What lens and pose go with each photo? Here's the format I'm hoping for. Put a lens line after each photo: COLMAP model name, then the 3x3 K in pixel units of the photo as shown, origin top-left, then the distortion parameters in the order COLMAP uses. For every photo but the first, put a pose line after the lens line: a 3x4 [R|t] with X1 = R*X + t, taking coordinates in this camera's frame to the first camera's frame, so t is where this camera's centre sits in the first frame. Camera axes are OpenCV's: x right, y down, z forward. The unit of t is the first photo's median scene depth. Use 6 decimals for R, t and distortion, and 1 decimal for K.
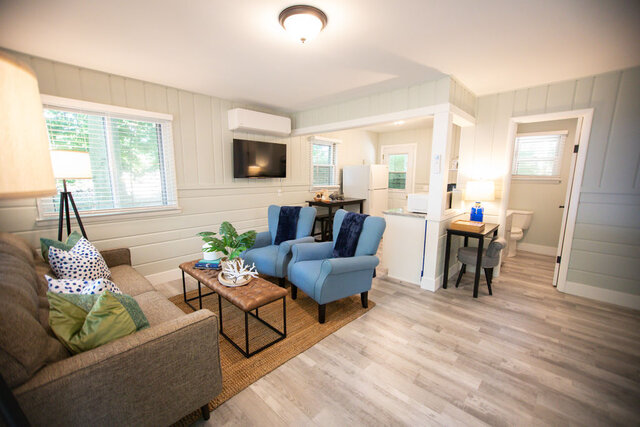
lens RADIAL K [[265.5, 0, 322.4], [0, 265.5, 217.0], [0, 0, 1]] dist [-0.001565, 0.000007]
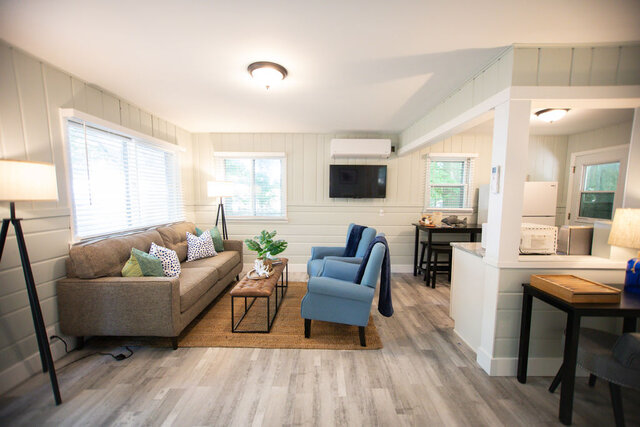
lens RADIAL K [[255.0, 0, 317.9], [0, 255.0, 218.3], [0, 0, 1]] dist [-0.000222, 0.000021]
pose [[0.682672, 0.069602, -0.727402, 0.498006], [-0.118717, 0.992792, -0.016421, -0.034228], [0.721017, 0.097565, 0.686015, 0.211430]]
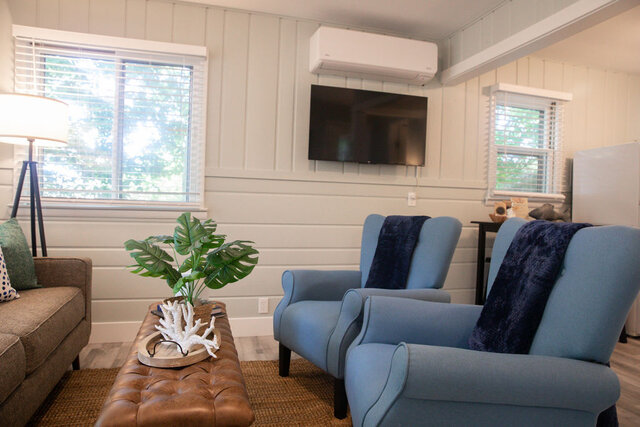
lens RADIAL K [[431.7, 0, 320.0], [0, 431.7, 213.5], [0, 0, 1]] dist [-0.060223, 0.001048]
pose [[0.859358, 0.030262, -0.510479, 0.122194], [-0.103559, 0.987862, -0.115773, 0.053237], [0.500779, 0.152355, 0.852061, 0.343878]]
